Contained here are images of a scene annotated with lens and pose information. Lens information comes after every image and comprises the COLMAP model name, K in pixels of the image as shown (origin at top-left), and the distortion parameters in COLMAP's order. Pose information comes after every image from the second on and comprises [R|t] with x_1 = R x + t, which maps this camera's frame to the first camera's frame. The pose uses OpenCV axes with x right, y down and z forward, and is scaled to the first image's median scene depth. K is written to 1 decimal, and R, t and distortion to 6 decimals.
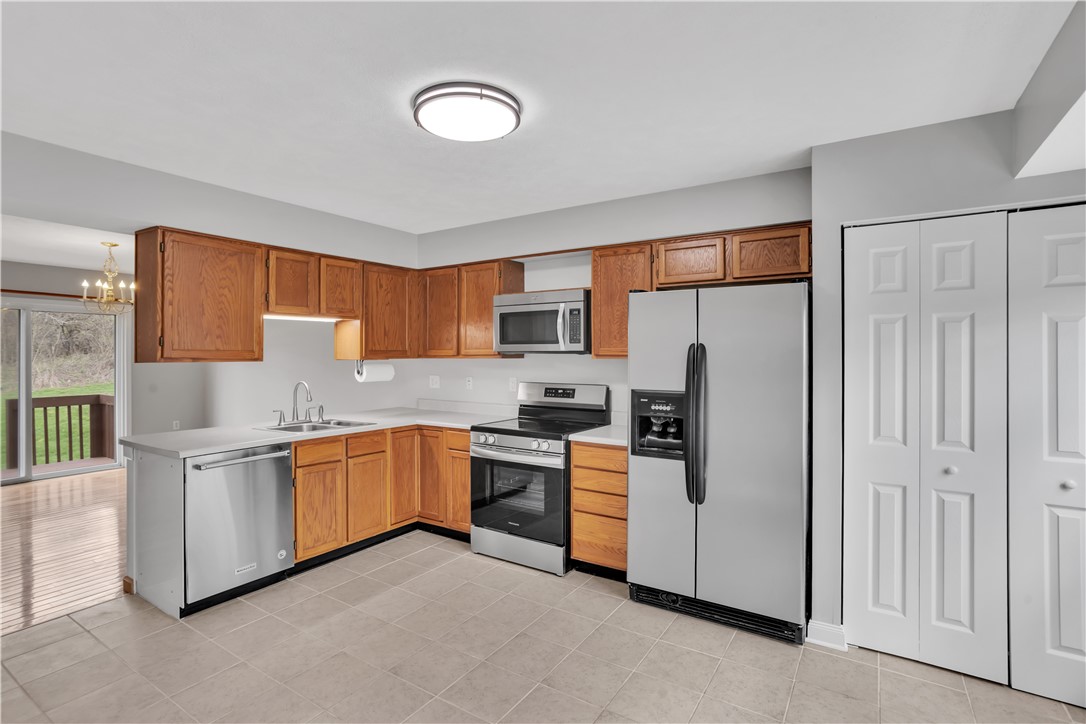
lens RADIAL K [[537.8, 0, 534.3], [0, 537.8, 358.1], [0, 0, 1]] dist [-0.055810, 0.035003]
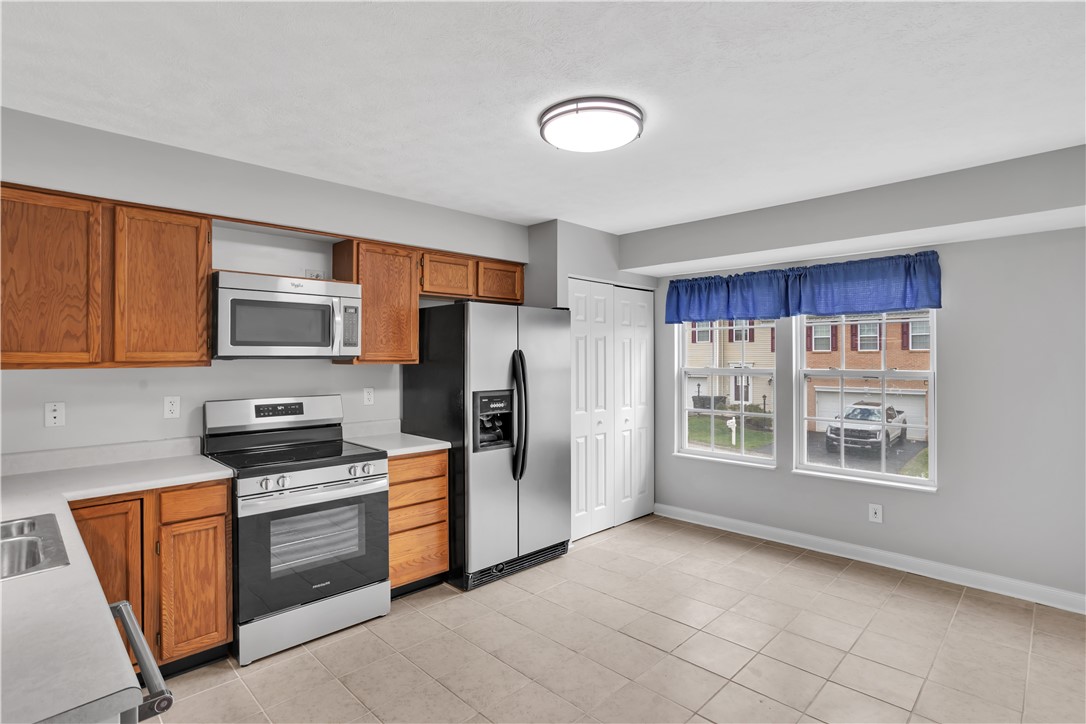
lens RADIAL K [[537.8, 0, 534.3], [0, 537.8, 358.1], [0, 0, 1]] dist [-0.055810, 0.035003]
pose [[0.208865, -0.002692, 0.977941, -0.691027], [0.009993, 0.999950, 0.000618, -0.007093], [-0.977893, 0.009644, 0.208882, 0.537760]]
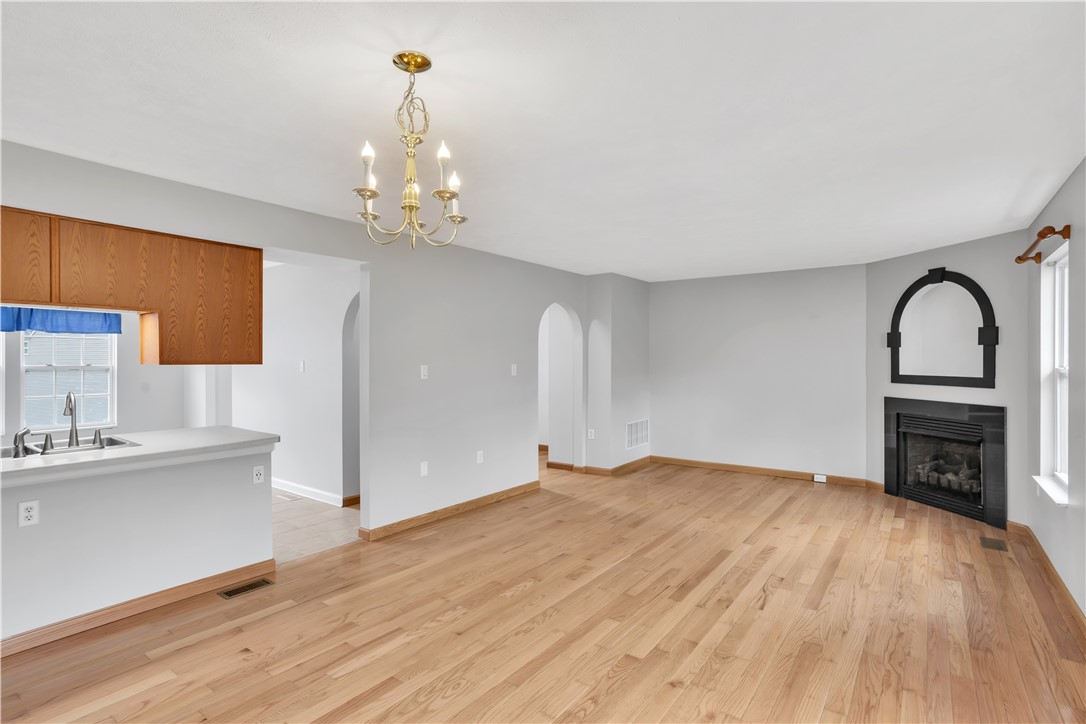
lens RADIAL K [[542.6, 0, 534.5], [0, 542.6, 356.6], [0, 0, 1]] dist [-0.053527, 0.036141]
pose [[-0.998263, -0.001187, 0.058896, -1.210448], [-0.001118, 0.999999, 0.001195, -0.010154], [-0.058897, 0.001127, -0.998263, 1.820858]]
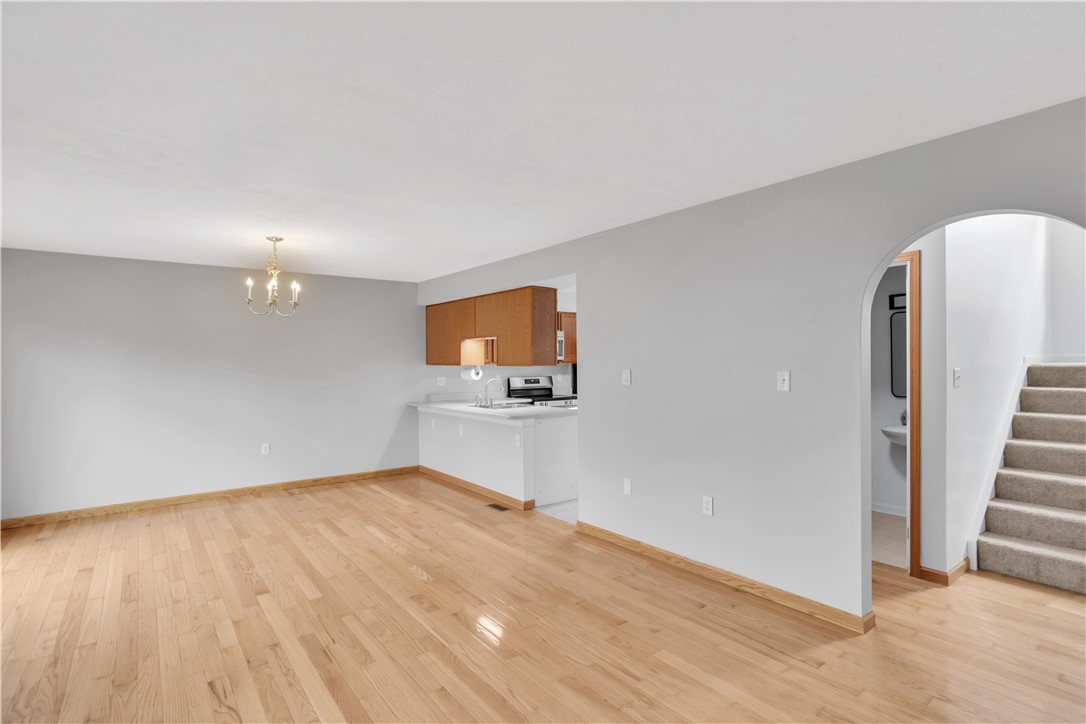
lens RADIAL K [[537.8, 0, 534.3], [0, 537.8, 358.1], [0, 0, 1]] dist [-0.055810, 0.035003]
pose [[0.339747, 0.002557, 0.940514, -1.992899], [0.013770, 0.999876, -0.007693, -0.005017], [-0.940416, 0.015565, 0.339669, 0.362500]]
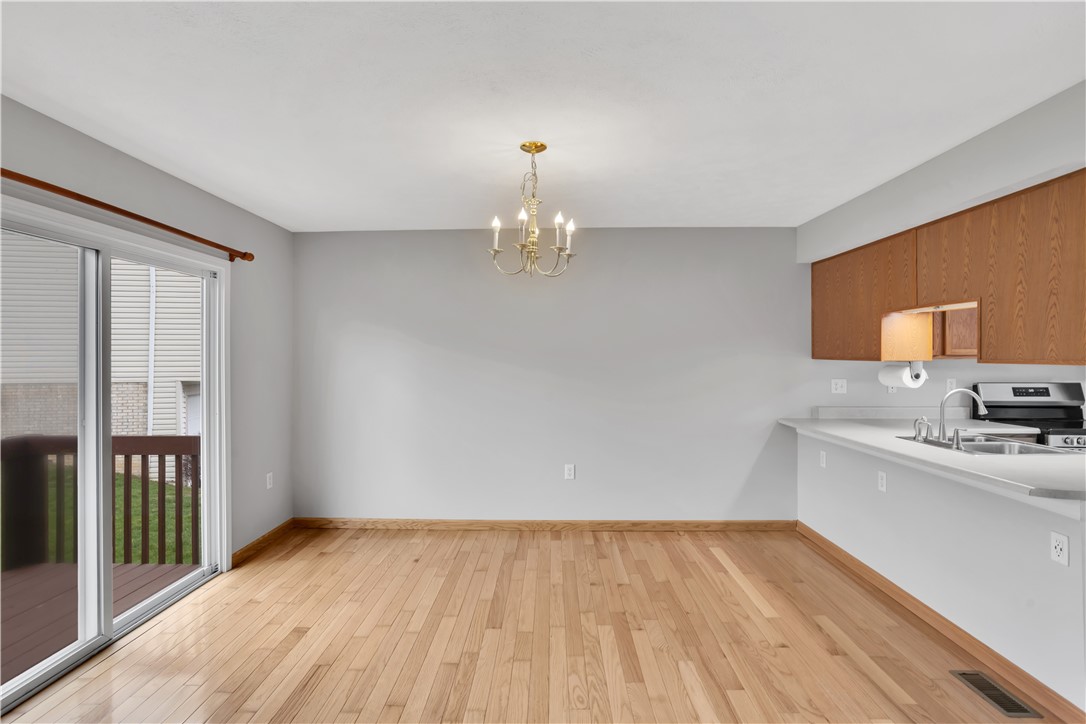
lens RADIAL K [[537.8, 0, 534.3], [0, 537.8, 358.1], [0, 0, 1]] dist [-0.055810, 0.035003]
pose [[0.854915, -0.004380, 0.518750, -1.437164], [0.006071, 0.999980, -0.001562, -0.004870], [-0.518733, 0.004485, 0.854925, 0.701197]]
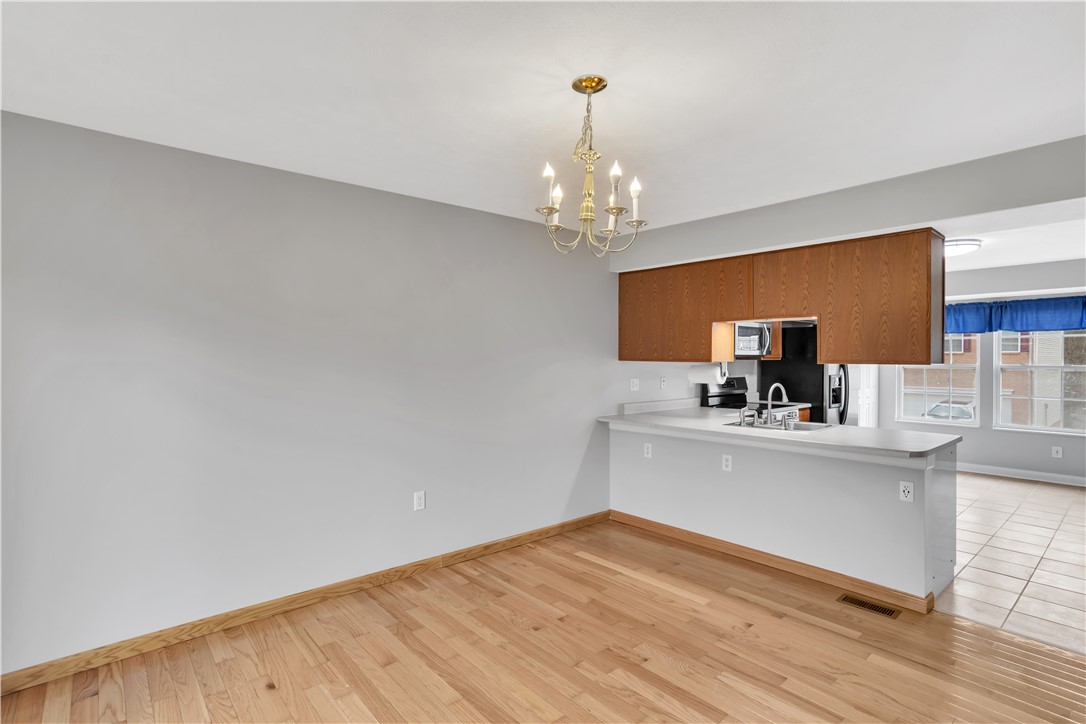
lens RADIAL K [[535.0, 0, 532.1], [0, 535.0, 362.7], [0, 0, 1]] dist [-0.055176, 0.032365]
pose [[0.286584, -0.009640, 0.958007, -1.605821], [0.005621, 0.999949, 0.008381, -0.007735], [-0.958039, 0.002983, 0.286624, 1.217242]]
